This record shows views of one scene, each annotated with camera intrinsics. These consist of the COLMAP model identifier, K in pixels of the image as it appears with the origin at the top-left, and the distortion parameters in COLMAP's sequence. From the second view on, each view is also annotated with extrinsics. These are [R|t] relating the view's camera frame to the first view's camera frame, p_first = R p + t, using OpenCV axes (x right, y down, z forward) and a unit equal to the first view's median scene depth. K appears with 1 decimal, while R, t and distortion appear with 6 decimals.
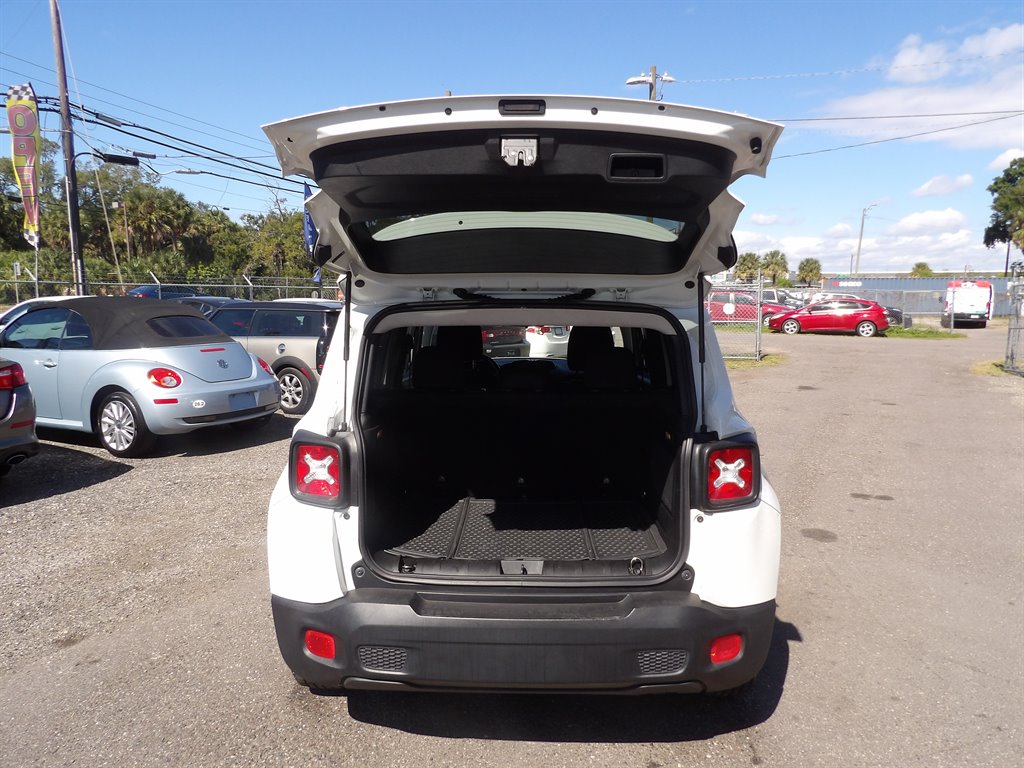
lens RADIAL K [[768.9, 0, 512.0], [0, 768.9, 384.0], [0, 0, 1]] dist [0.017797, 0.005080]
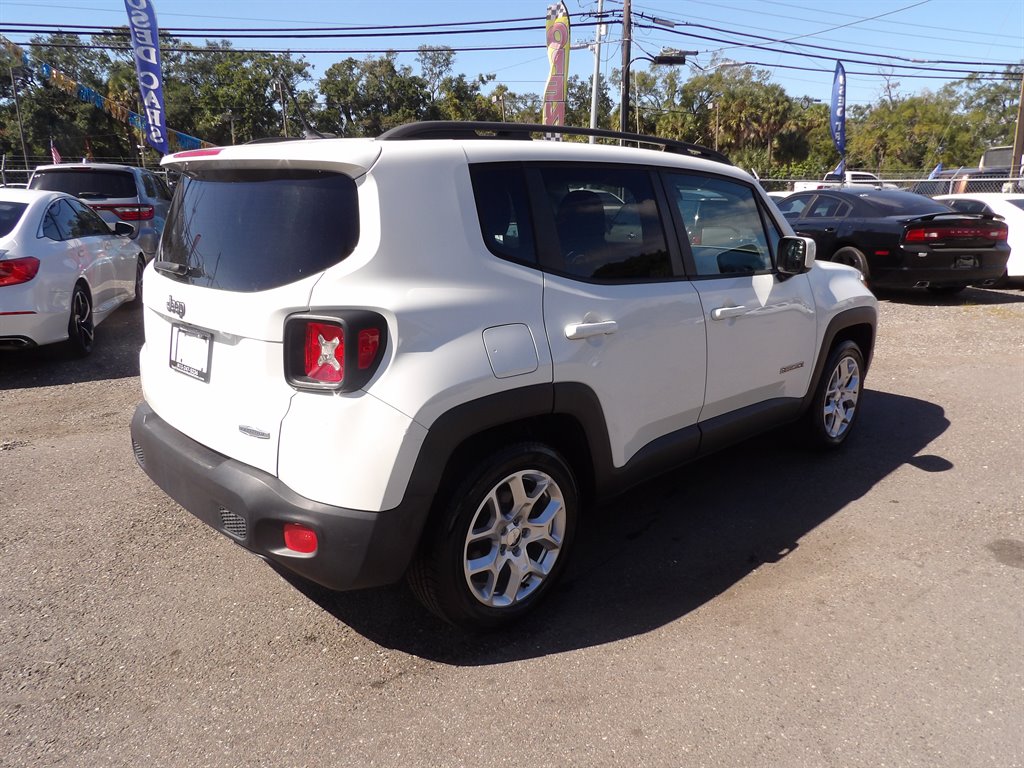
lens RADIAL K [[762.2, 0, 512.0], [0, 762.2, 384.0], [0, 0, 1]] dist [0.079562, -0.131379]
pose [[0.677696, 0.178209, -0.713421, 0.119963], [-0.090966, 0.983055, 0.159151, -0.000457], [0.729694, -0.042958, 0.682423, 0.064159]]
